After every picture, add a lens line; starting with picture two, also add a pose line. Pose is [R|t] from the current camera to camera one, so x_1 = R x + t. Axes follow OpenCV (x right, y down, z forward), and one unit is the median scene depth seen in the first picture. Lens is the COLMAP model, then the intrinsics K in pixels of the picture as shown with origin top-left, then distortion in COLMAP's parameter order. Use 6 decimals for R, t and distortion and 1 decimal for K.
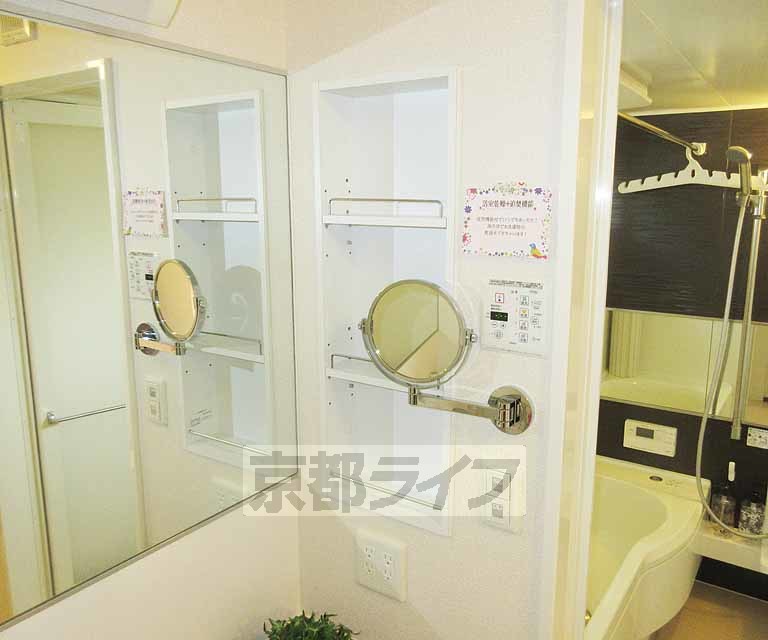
lens RADIAL K [[643.3, 0, 384.7], [0, 643.3, 321.0], [0, 0, 1]] dist [-0.007976, -0.002831]
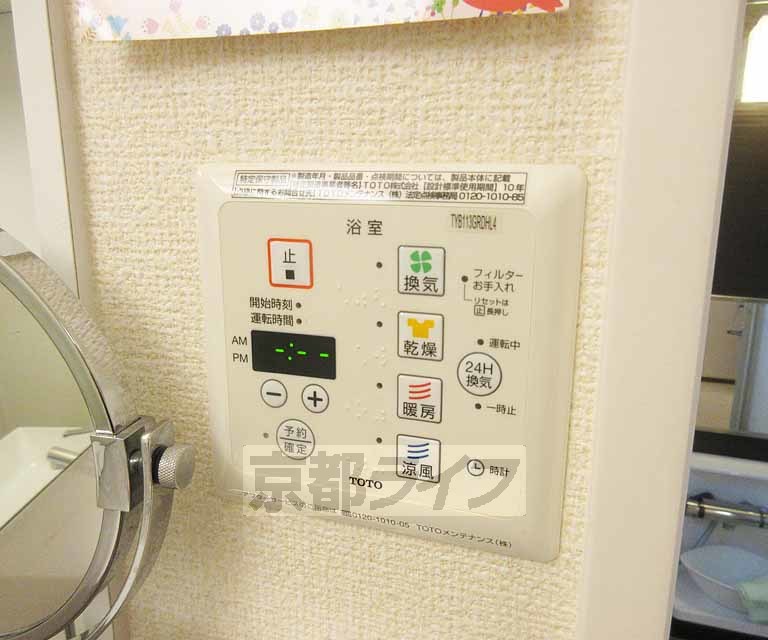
lens RADIAL K [[643.3, 0, 382.7], [0, 643.3, 320.8], [0, 0, 1]] dist [-0.007976, -0.002831]
pose [[0.954484, -0.058066, 0.292555, 0.150316], [0.047573, 0.997948, 0.042860, -0.025891], [-0.294443, -0.026992, 0.955288, 0.821380]]
